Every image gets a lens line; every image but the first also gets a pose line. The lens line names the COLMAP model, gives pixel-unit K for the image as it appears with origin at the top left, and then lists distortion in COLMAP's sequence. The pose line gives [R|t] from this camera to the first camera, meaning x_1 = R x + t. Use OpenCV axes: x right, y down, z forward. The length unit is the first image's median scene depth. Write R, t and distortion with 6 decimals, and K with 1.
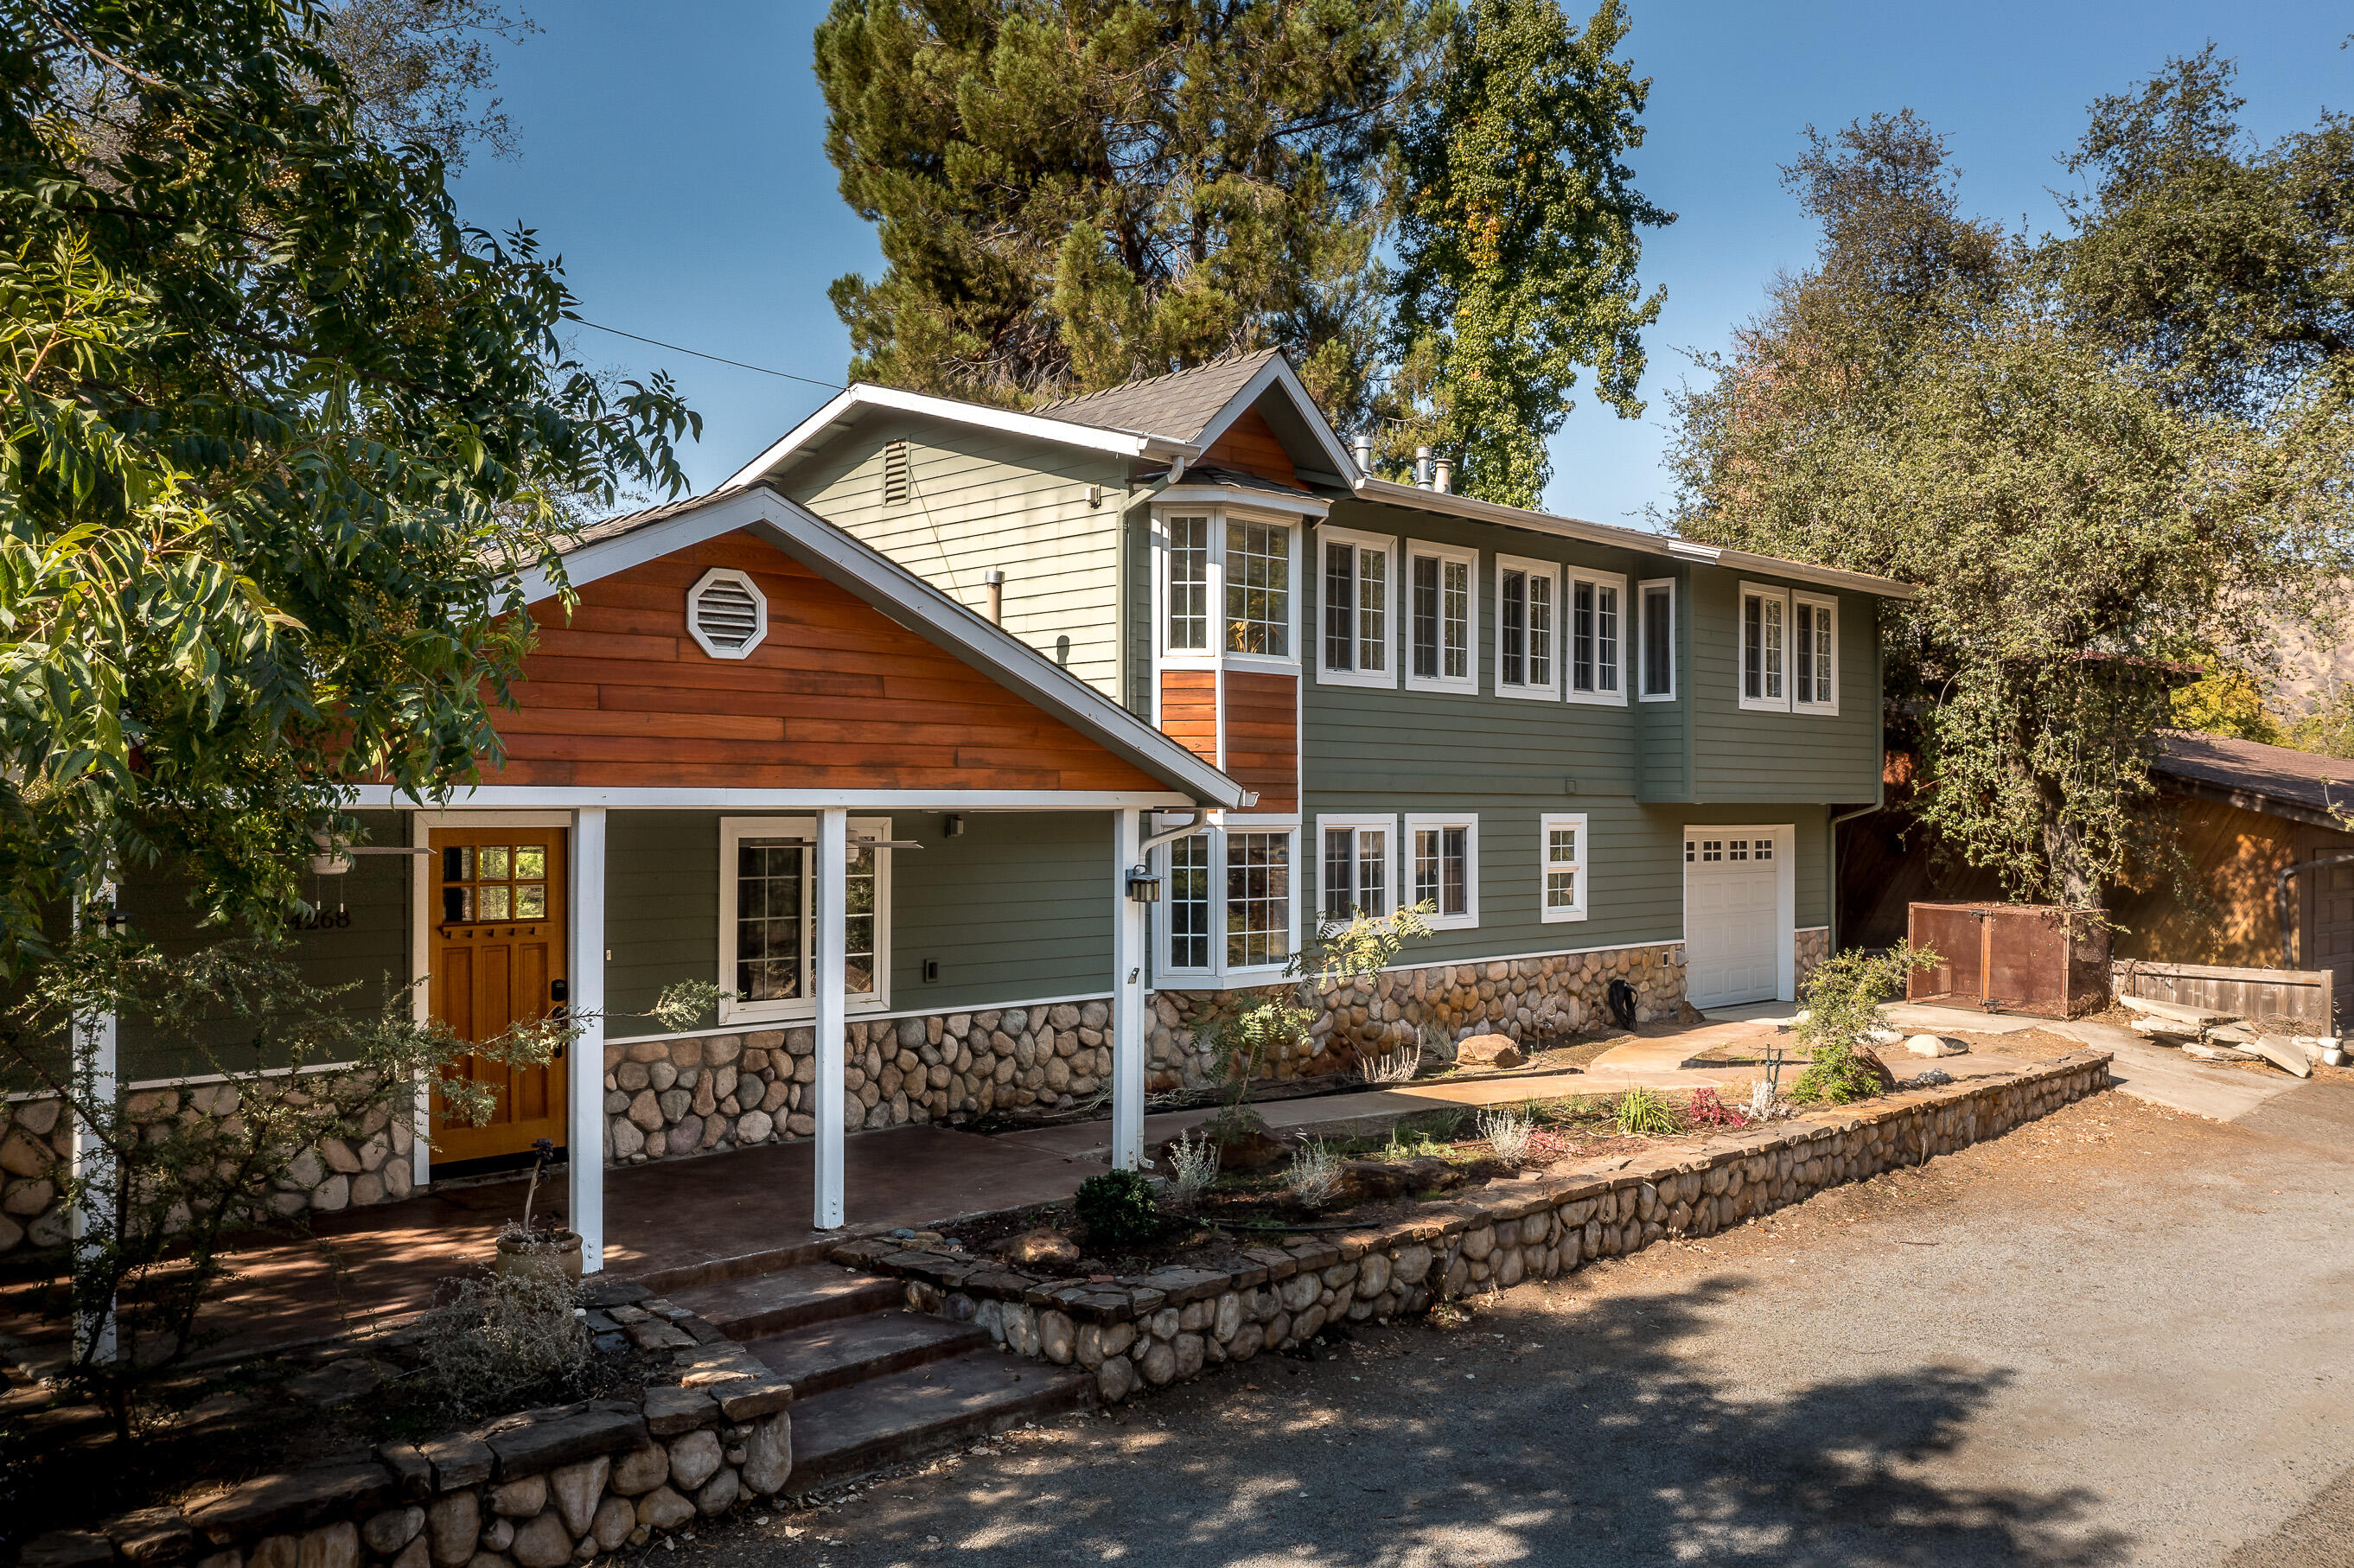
lens RADIAL K [[1859.8, 0, 1177.0], [0, 1859.8, 784.0], [0, 0, 1]] dist [-0.002452, 0.003378]
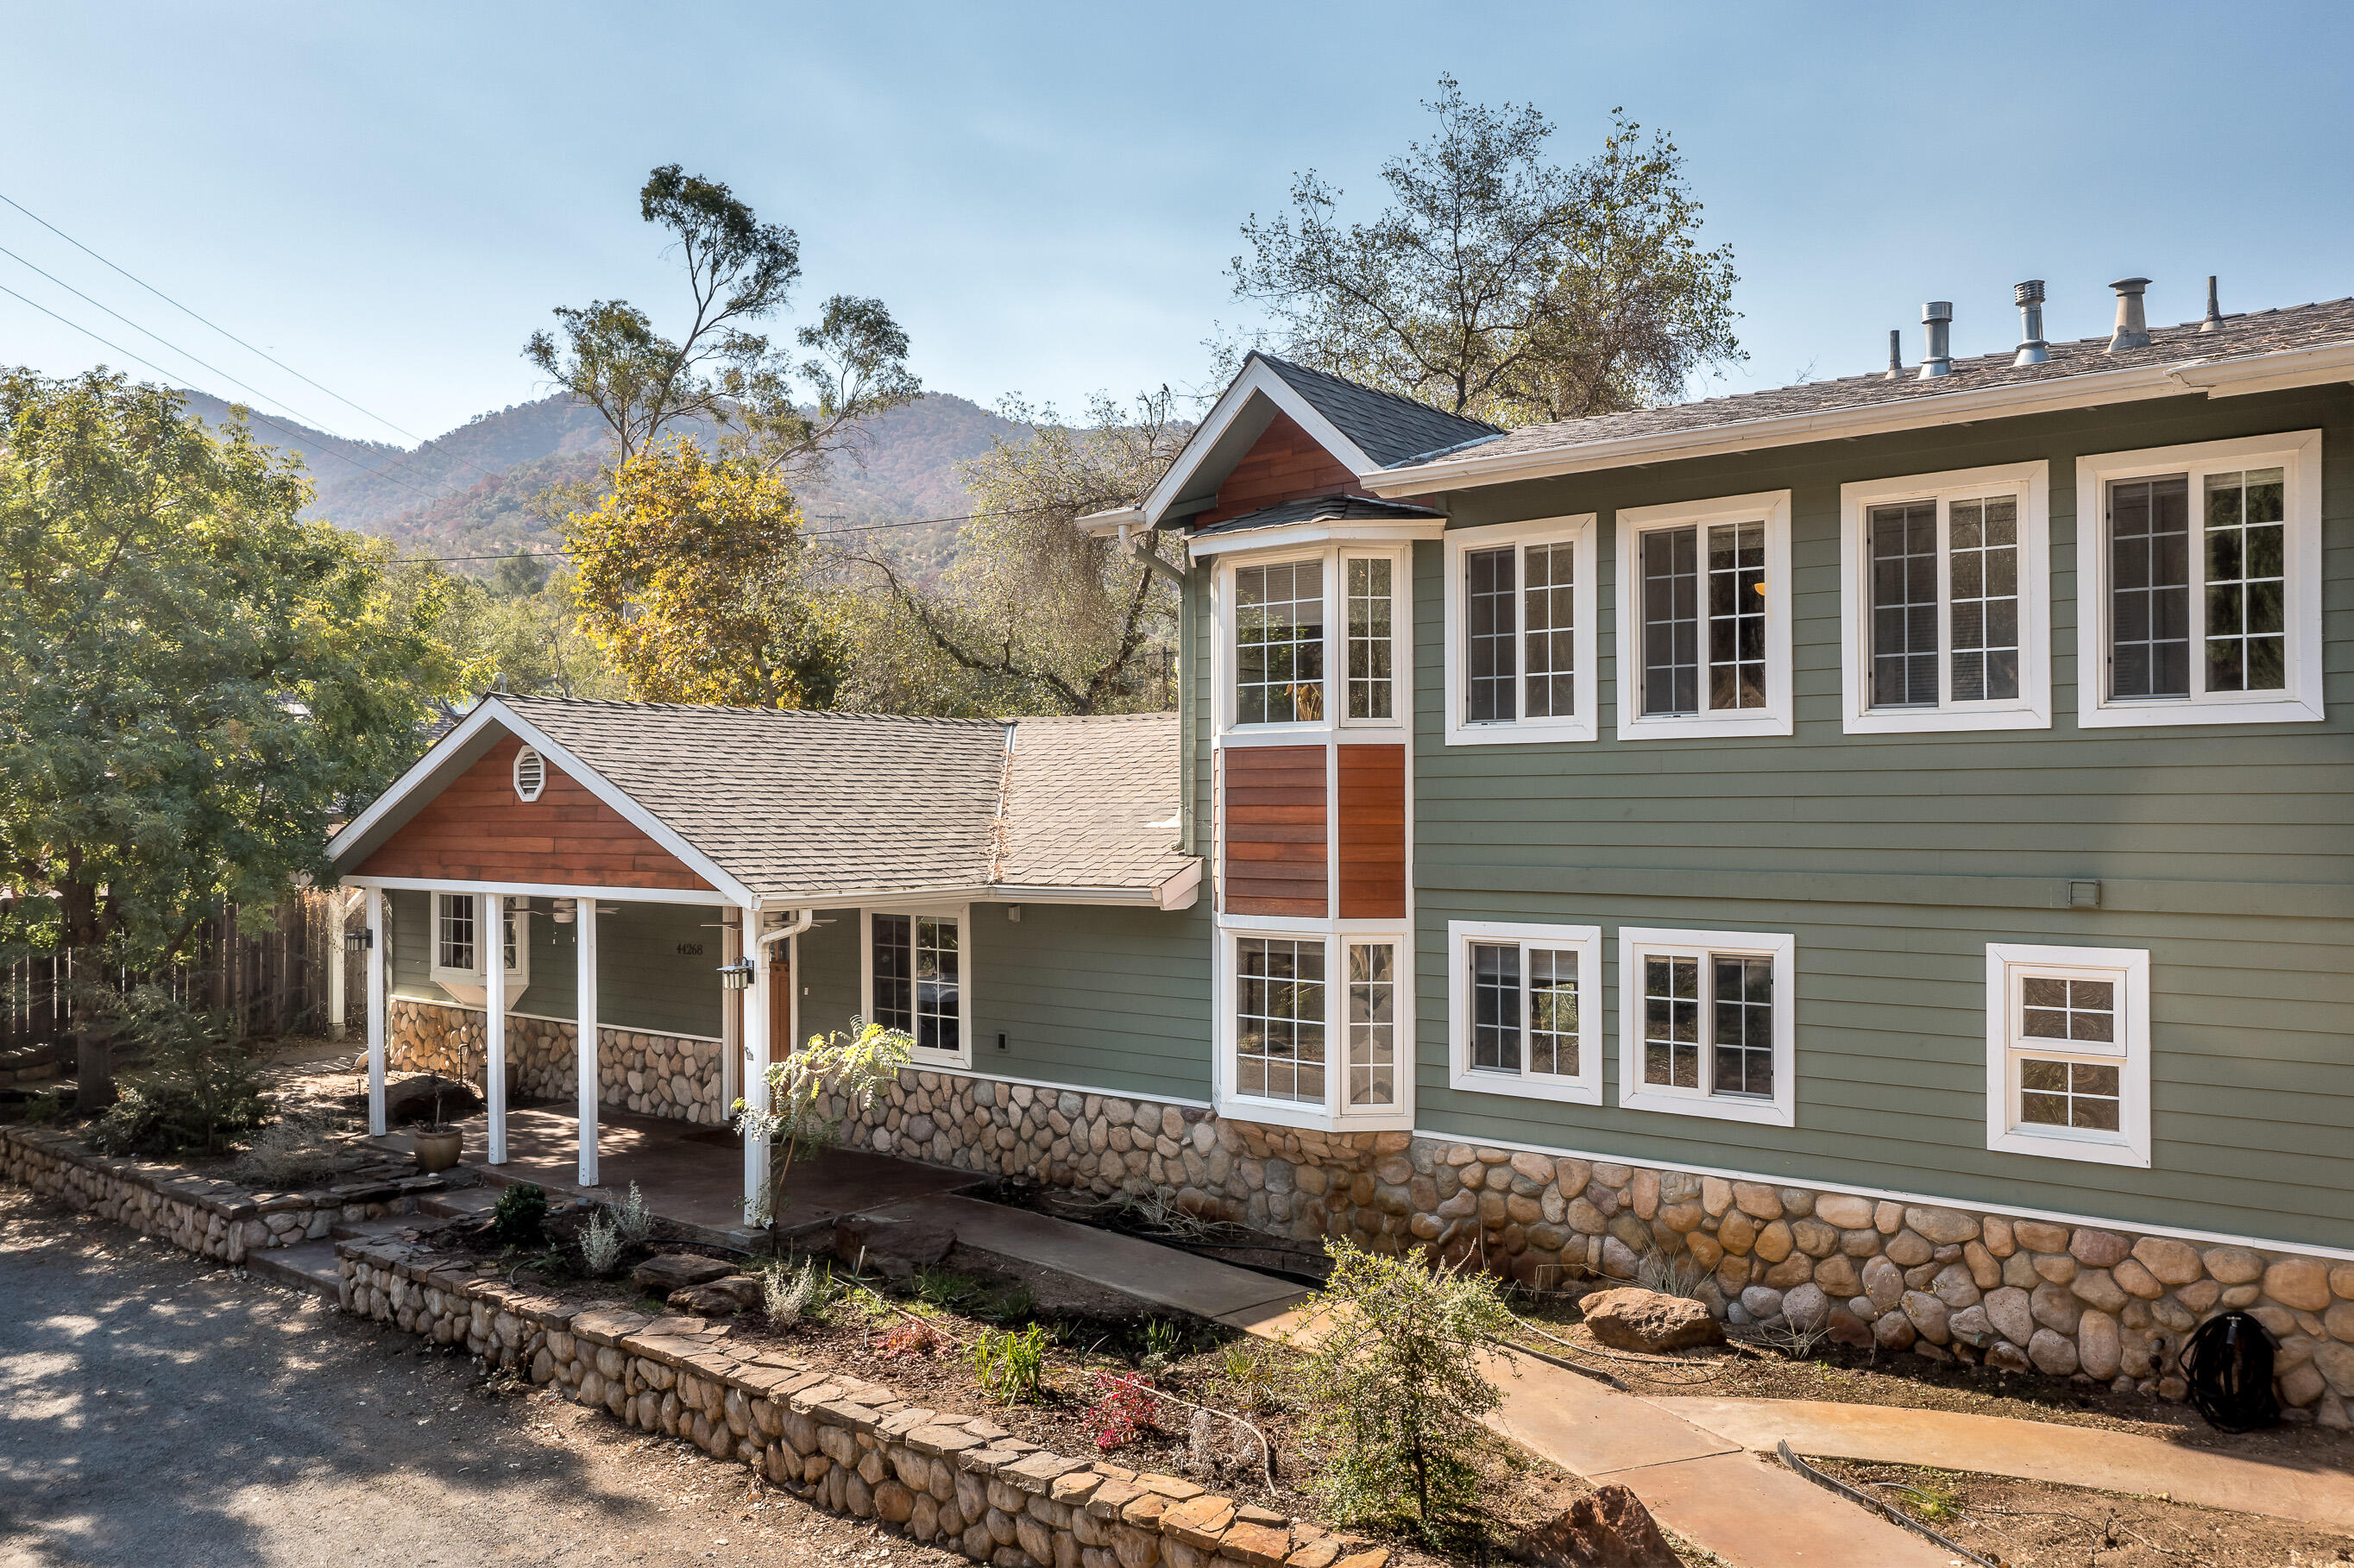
lens RADIAL K [[1860.0, 0, 1177.0], [0, 1860.0, 784.0], [0, 0, 1]] dist [-0.002452, 0.003378]
pose [[0.082549, -0.015829, -0.996461, 0.936777], [0.016554, 0.999758, -0.014510, -0.034049], [0.996450, -0.015298, 0.082791, 0.959826]]
